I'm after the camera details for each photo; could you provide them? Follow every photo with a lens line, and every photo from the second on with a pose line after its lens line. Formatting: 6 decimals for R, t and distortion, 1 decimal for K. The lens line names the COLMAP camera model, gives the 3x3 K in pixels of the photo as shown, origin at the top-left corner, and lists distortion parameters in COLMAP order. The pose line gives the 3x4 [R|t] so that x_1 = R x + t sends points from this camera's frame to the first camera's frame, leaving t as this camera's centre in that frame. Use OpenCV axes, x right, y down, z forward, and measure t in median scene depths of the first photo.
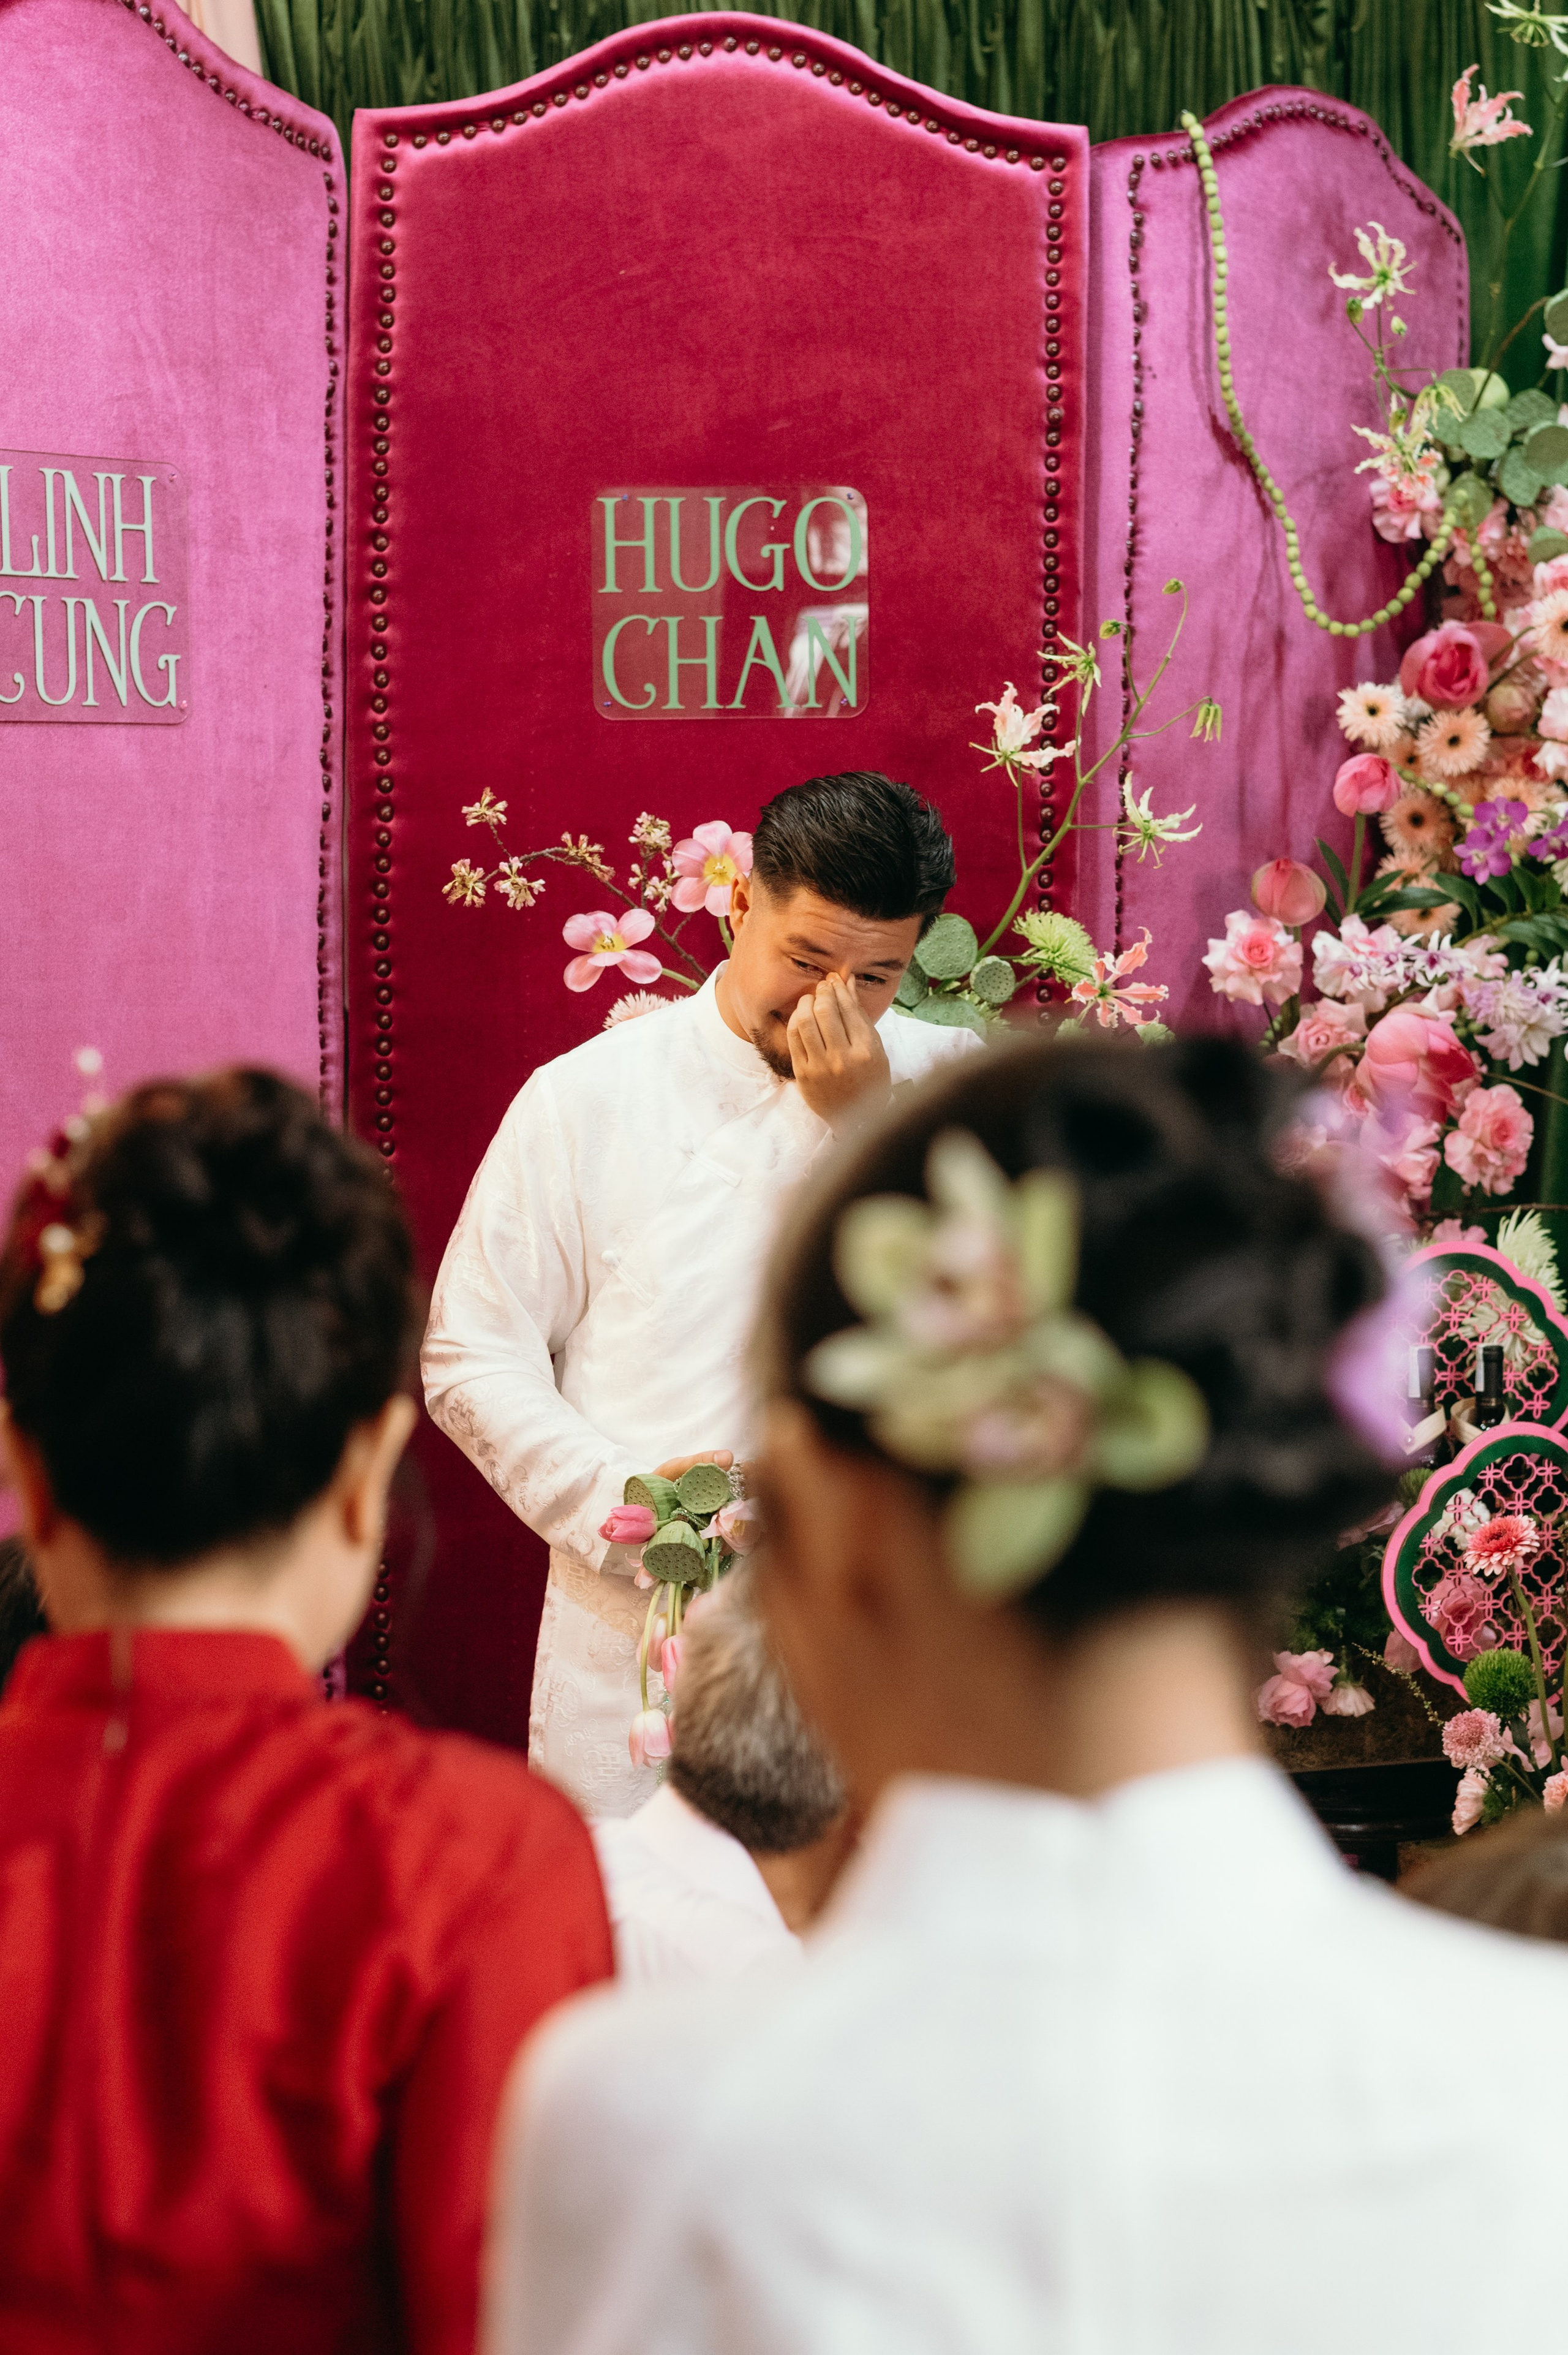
lens RADIAL K [[4431.1, 0, 801.1], [0, 4431.1, 1070.1], [0, 0, 1]] dist [-0.043520, 0.000000]
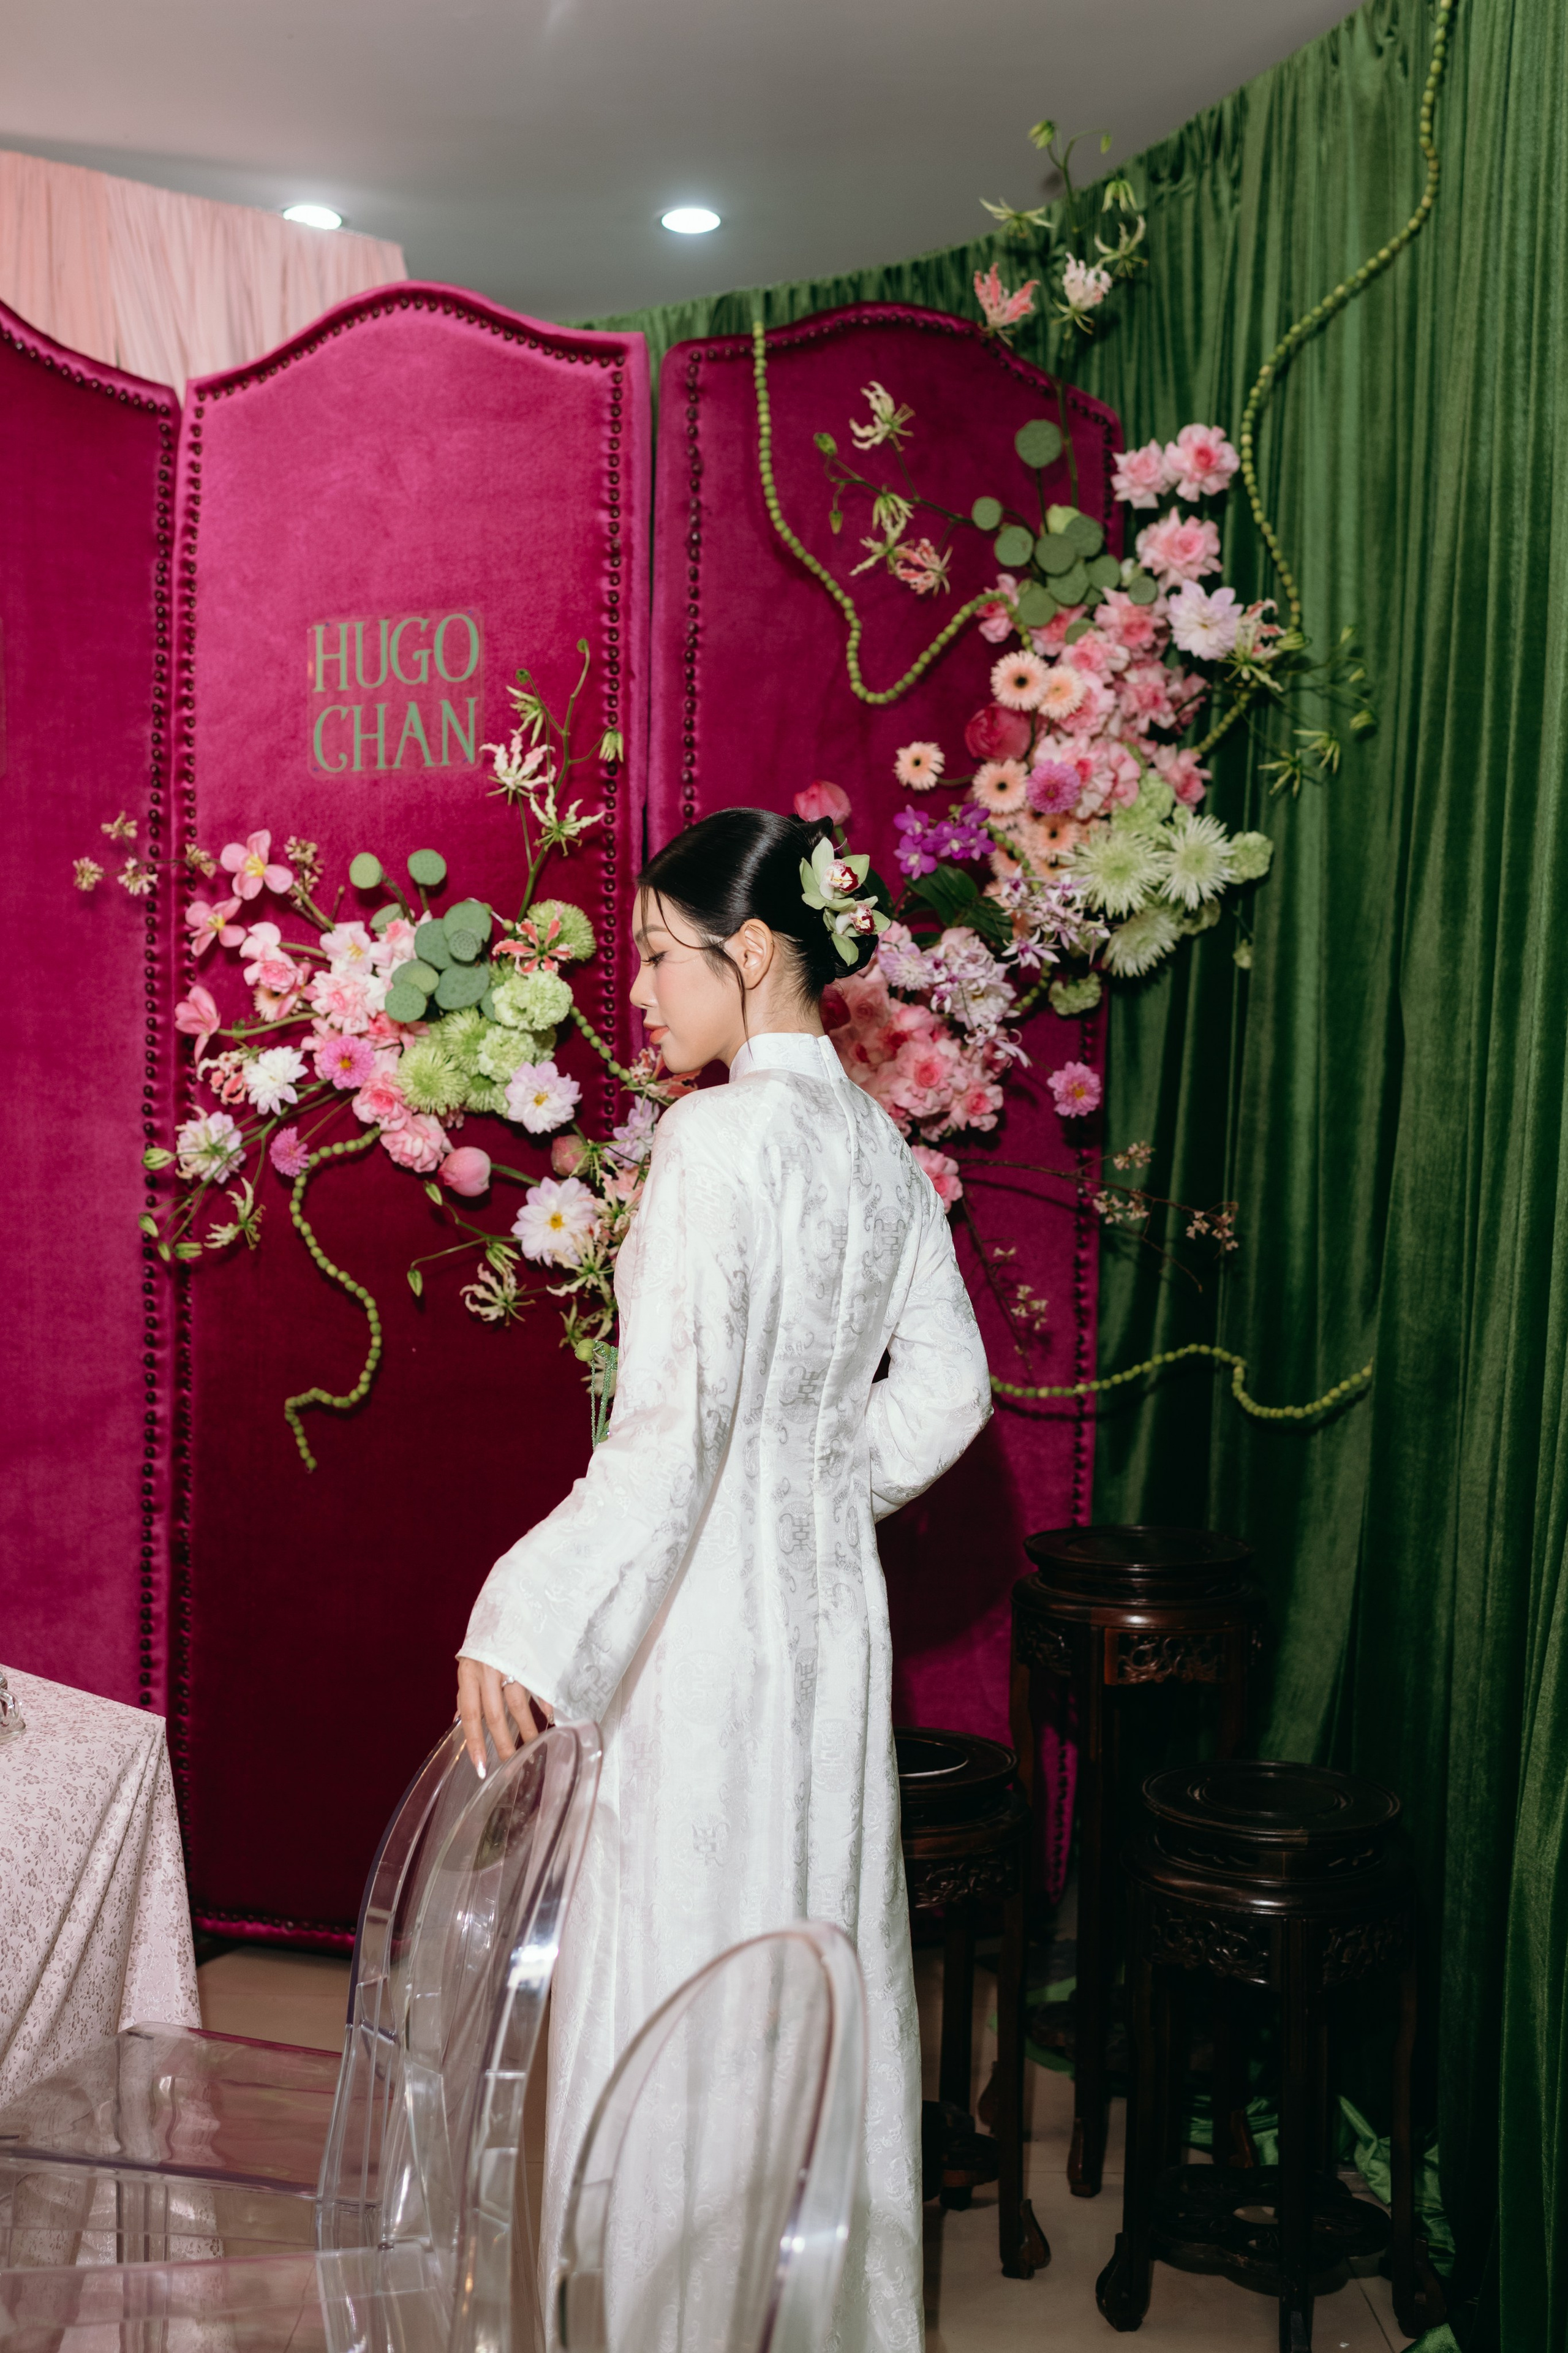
lens RADIAL K [[2594.4, 0, 696.2], [0, 2594.4, 1088.4], [0, 0, 1]] dist [-0.002054, 0.000000]
pose [[0.891500, 0.003711, -0.453006, 0.447211], [-0.029025, 0.998380, -0.048942, 0.058094], [0.452090, 0.056780, 0.890163, 0.313953]]
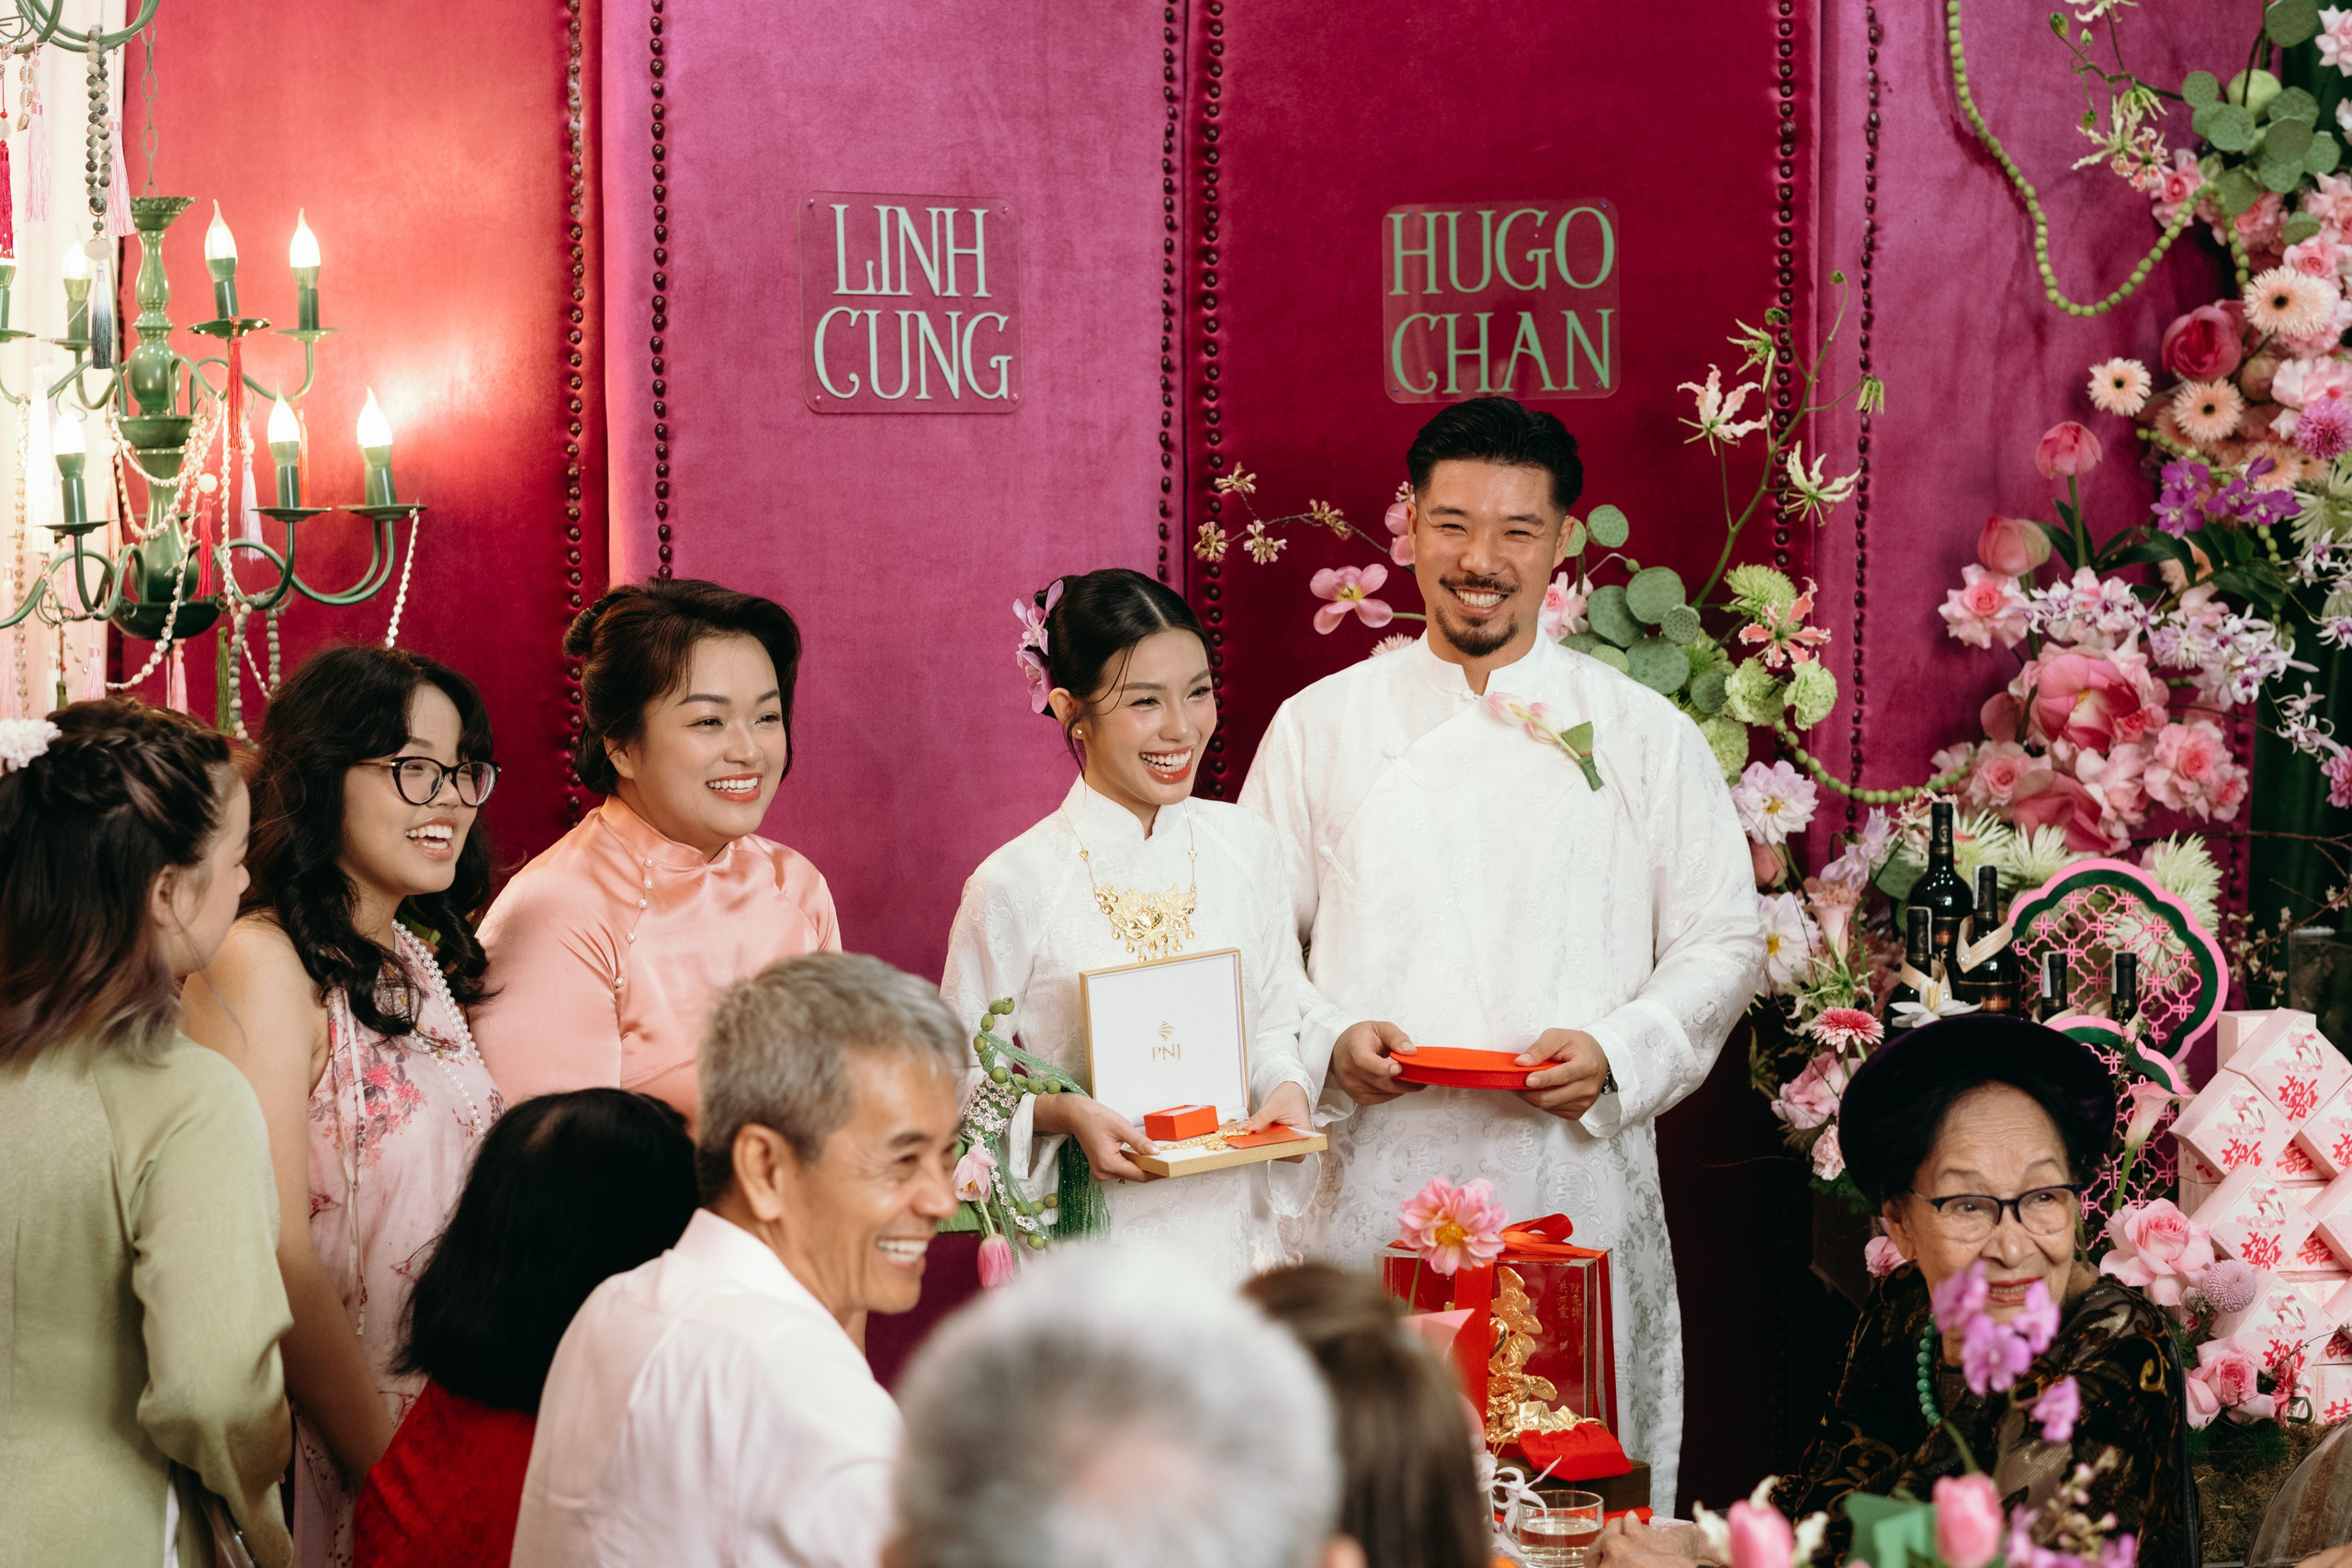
lens RADIAL K [[4037.8, 0, 1172.2], [0, 4037.8, 783.5], [0, 0, 1]] dist [-0.045949, 0.000000]
pose [[0.949377, 0.011104, -0.313942, 0.236786], [-0.007433, 0.999889, 0.012889, 0.008199], [0.314050, -0.009903, 0.949355, -0.034180]]
